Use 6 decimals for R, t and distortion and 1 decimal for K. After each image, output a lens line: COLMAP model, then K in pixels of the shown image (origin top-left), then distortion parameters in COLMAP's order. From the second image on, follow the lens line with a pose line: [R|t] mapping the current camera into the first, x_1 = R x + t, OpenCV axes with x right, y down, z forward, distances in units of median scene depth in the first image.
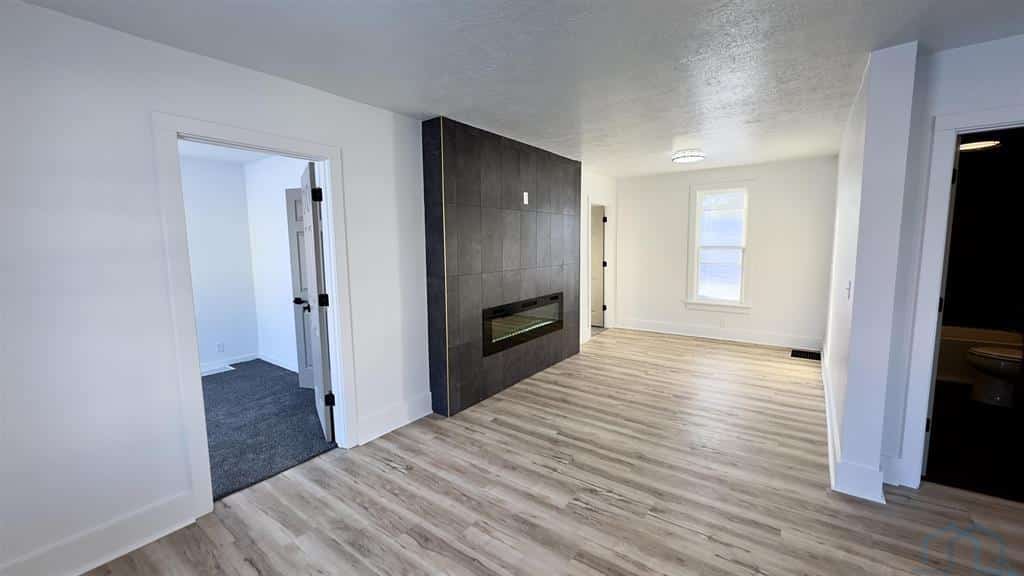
lens RADIAL K [[408.7, 0, 509.6], [0, 408.7, 288.0], [0, 0, 1]] dist [0.000559, -0.000124]
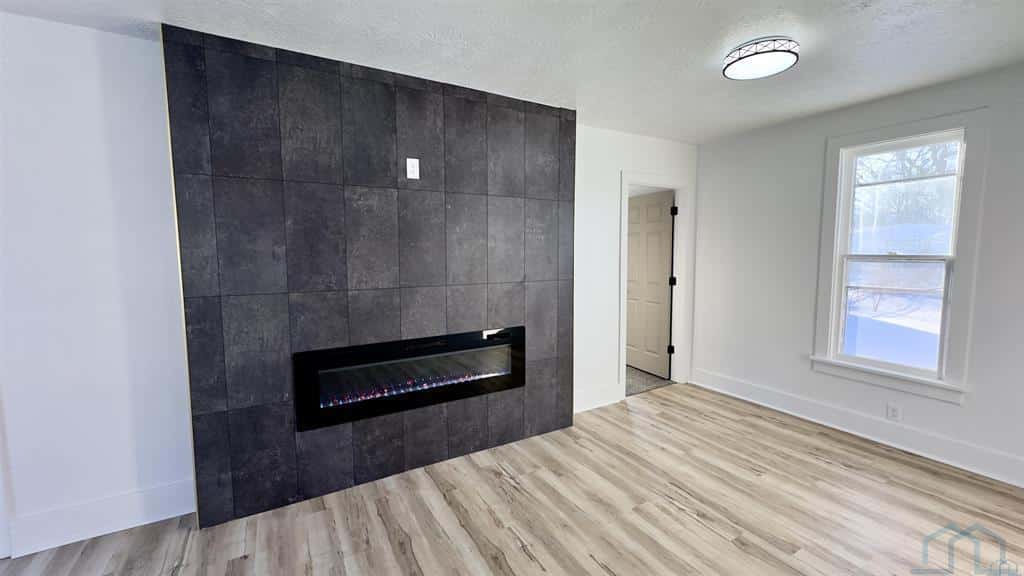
lens RADIAL K [[408.7, 0, 509.6], [0, 408.7, 285.7], [0, 0, 1]] dist [0.000559, -0.000124]
pose [[0.914885, 0.045255, -0.401170, 0.453540], [-0.053312, 0.998538, -0.008937, -0.056788], [0.400179, 0.029563, 0.915960, 0.563912]]
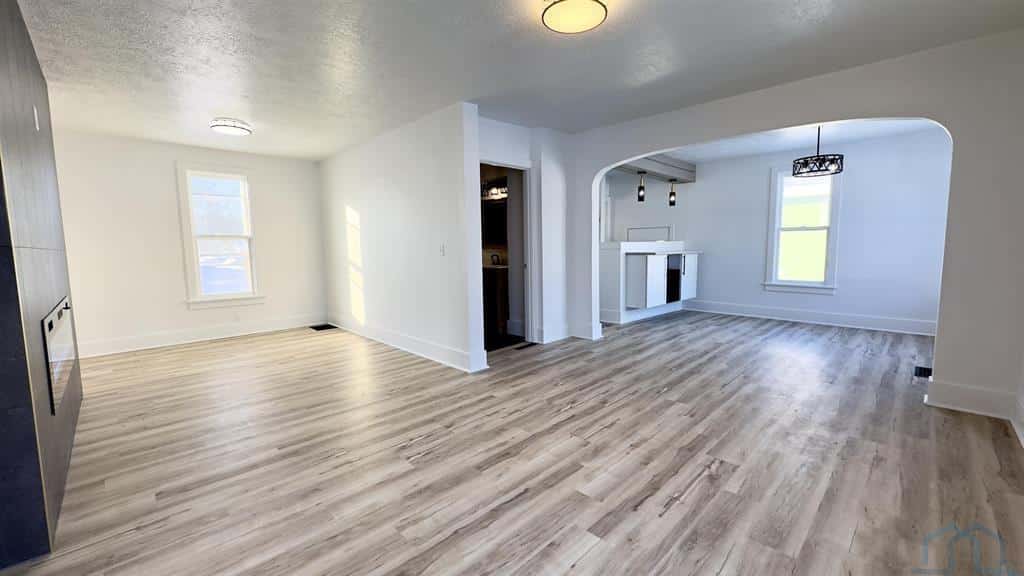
lens RADIAL K [[408.7, 0, 512.1], [0, 408.7, 287.2], [0, 0, 1]] dist [0.000559, -0.000124]
pose [[0.158460, -0.088834, 0.983361, -0.451993], [0.125752, 0.989650, 0.069138, 0.048608], [-0.979325, 0.112704, 0.167991, 0.342820]]
